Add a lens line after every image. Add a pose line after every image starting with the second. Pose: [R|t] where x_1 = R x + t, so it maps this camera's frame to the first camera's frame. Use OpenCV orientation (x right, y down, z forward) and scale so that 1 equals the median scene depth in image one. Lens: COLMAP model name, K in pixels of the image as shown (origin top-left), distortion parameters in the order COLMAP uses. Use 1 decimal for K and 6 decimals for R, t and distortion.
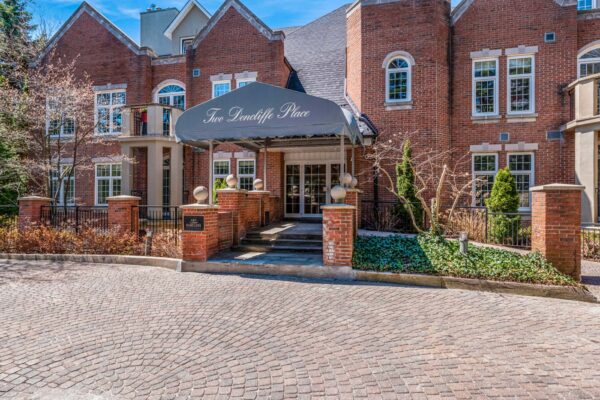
lens RADIAL K [[317.7, 0, 312.2], [0, 317.7, 191.7], [0, 0, 1]] dist [-0.000220, -0.000641]
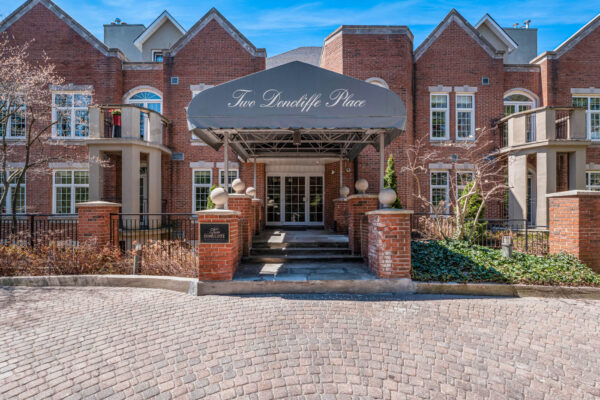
lens RADIAL K [[241.3, 0, 301.4], [0, 241.3, 208.7], [0, 0, 1]] dist [-0.011792, 0.000316]
pose [[0.975083, 0.002654, 0.221826, -0.174575], [-0.004866, 0.999944, 0.009426, 0.018529], [-0.221789, -0.010270, 0.975041, 0.217859]]
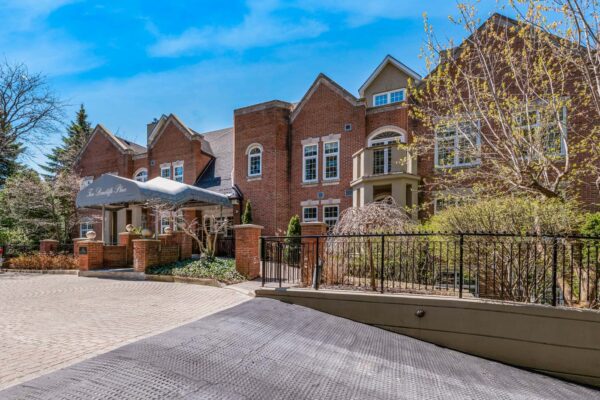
lens RADIAL K [[237.5, 0, 299.7], [0, 237.5, 238.5], [0, 0, 1]] dist [-0.009496, 0.000061]
pose [[0.992127, -0.018342, -0.123886, 0.630199], [0.018472, 0.999829, -0.000099, 0.030497], [0.123866, -0.002191, 0.992297, -0.129218]]
